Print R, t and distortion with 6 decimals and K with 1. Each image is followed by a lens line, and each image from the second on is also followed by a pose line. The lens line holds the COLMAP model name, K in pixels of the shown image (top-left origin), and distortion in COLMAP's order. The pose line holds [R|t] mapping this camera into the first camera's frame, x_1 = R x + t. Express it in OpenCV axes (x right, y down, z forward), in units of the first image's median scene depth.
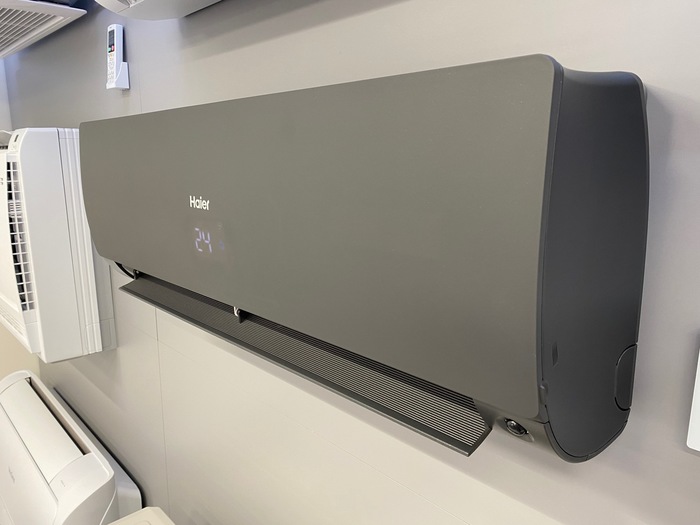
lens RADIAL K [[537.8, 0, 350.0], [0, 537.8, 262.5], [0, 0, 1]] dist [0.014520, -0.000107]
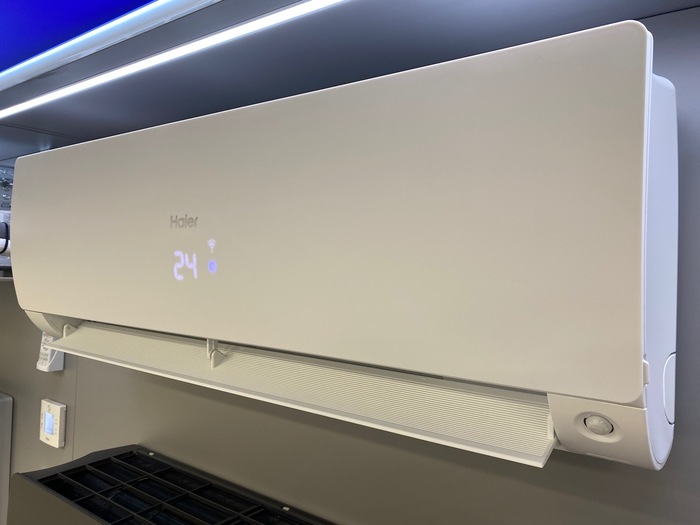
lens RADIAL K [[537.8, 0, 350.0], [0, 537.8, 262.5], [0, 0, 1]] dist [0.014520, -0.000107]
pose [[0.984317, 0.052135, 0.168530, -0.154874], [-0.015038, 0.976652, -0.214302, -0.535741], [-0.175768, 0.208407, 0.962119, -0.032047]]
